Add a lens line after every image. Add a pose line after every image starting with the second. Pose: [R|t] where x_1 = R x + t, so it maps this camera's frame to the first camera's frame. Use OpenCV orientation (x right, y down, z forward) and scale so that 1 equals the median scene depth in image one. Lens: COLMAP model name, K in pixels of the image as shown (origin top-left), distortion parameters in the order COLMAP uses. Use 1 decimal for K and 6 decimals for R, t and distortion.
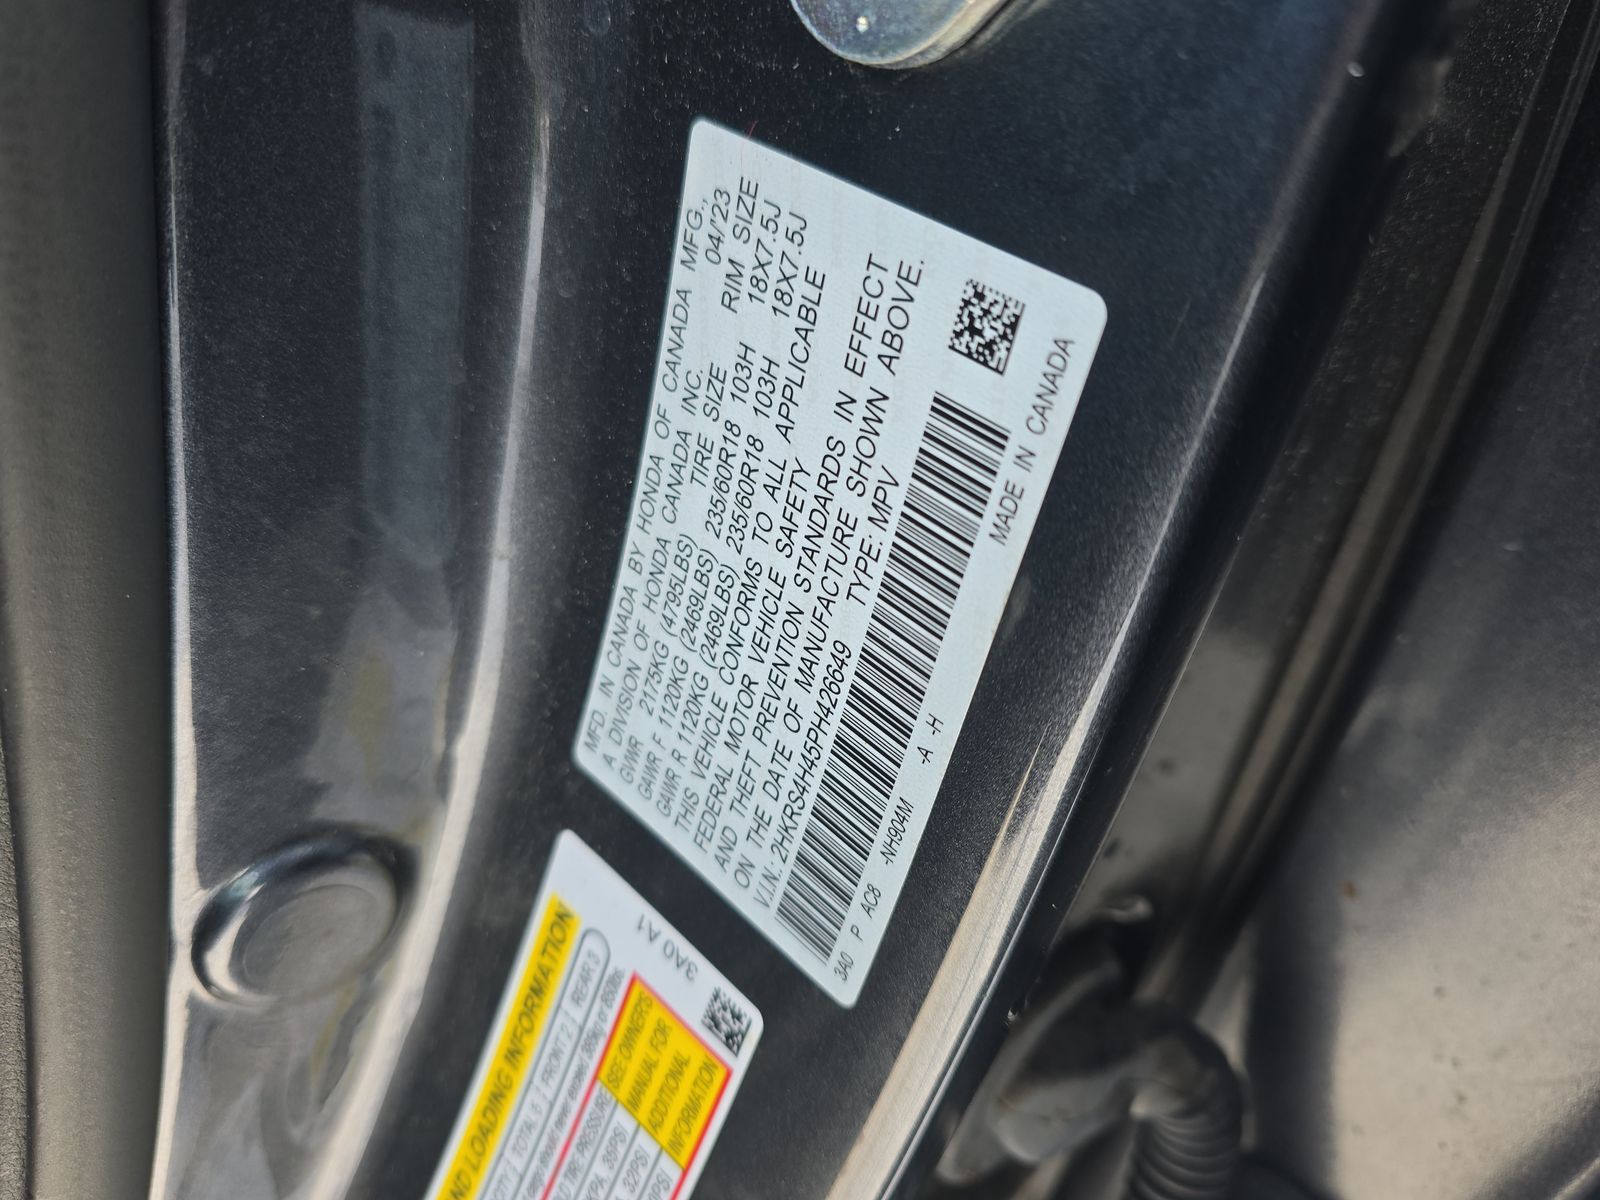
lens RADIAL K [[1052.9, 0, 759.9], [0, 1052.9, 600.7], [0, 0, 1]] dist [0.001988, -0.017712]
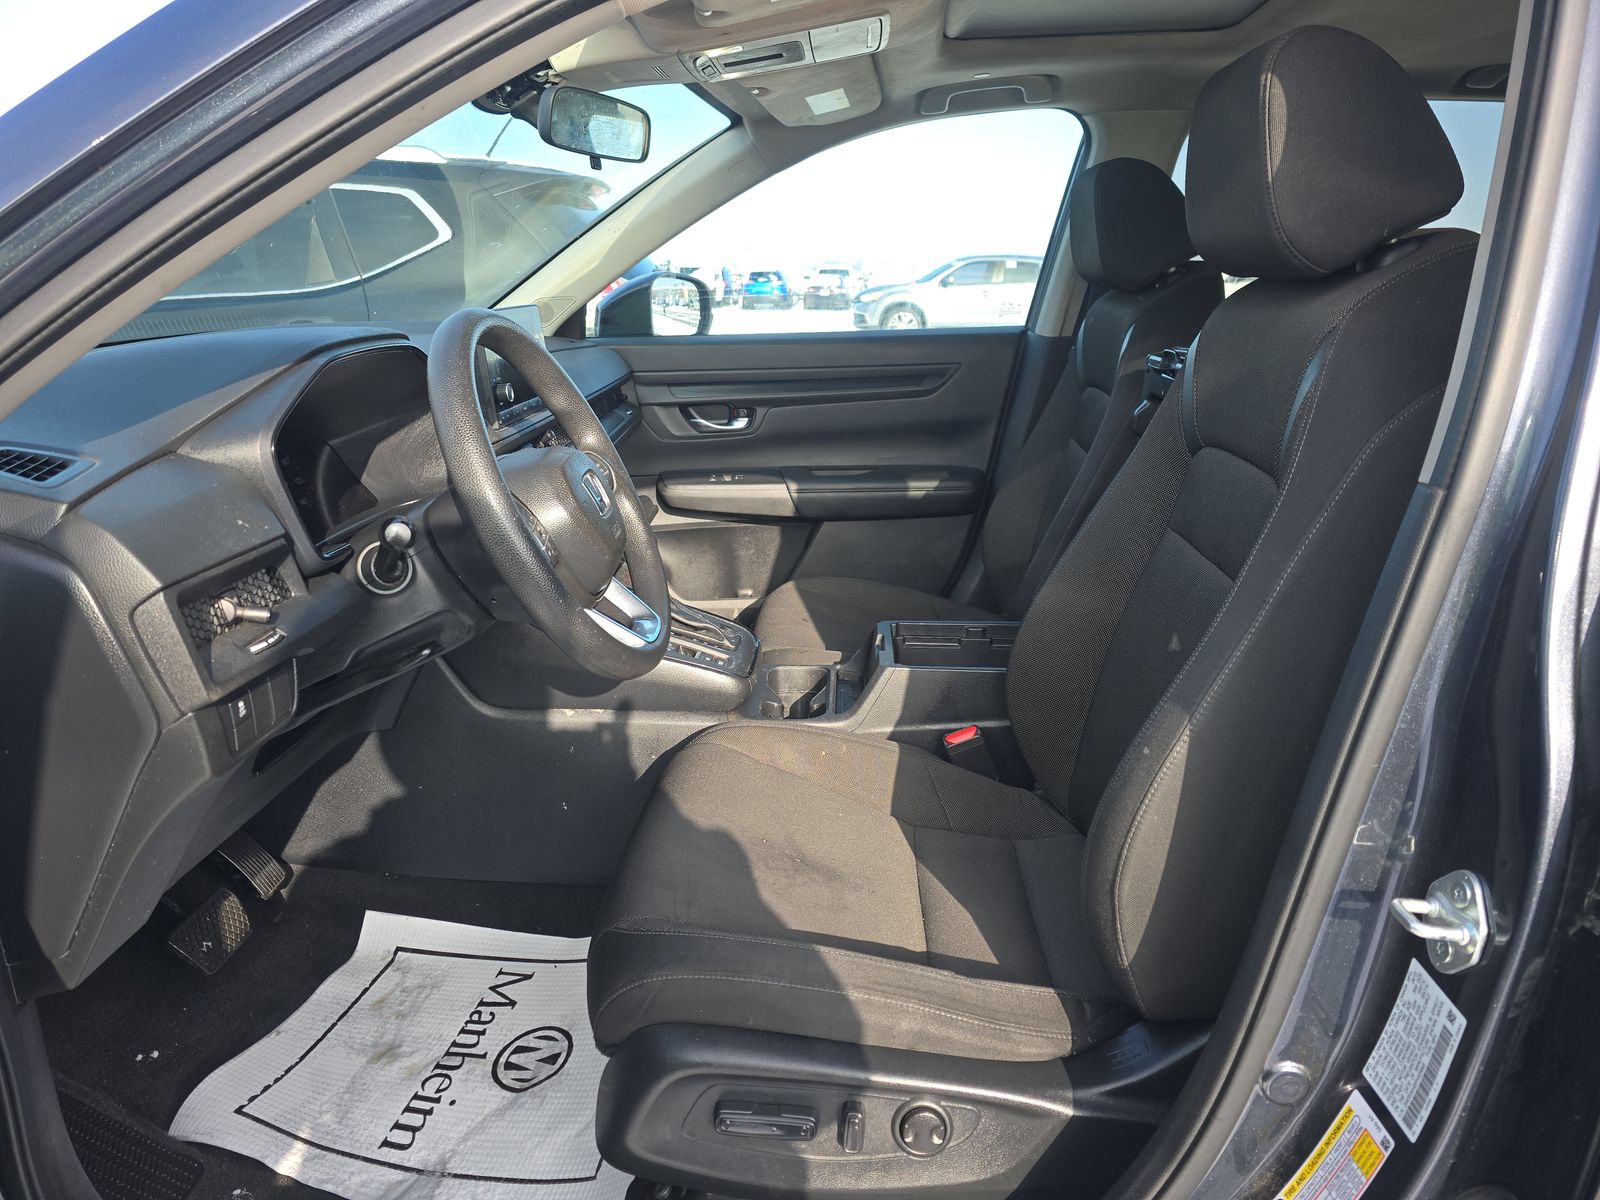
lens RADIAL K [[1052.9, 0, 759.9], [0, 1052.9, 600.7], [0, 0, 1]] dist [0.001988, -0.017712]
pose [[0.715105, 0.114370, -0.689597, 0.914479], [-0.334564, 0.922189, -0.193995, 0.029042], [0.613752, 0.369441, 0.697726, -4.818351]]
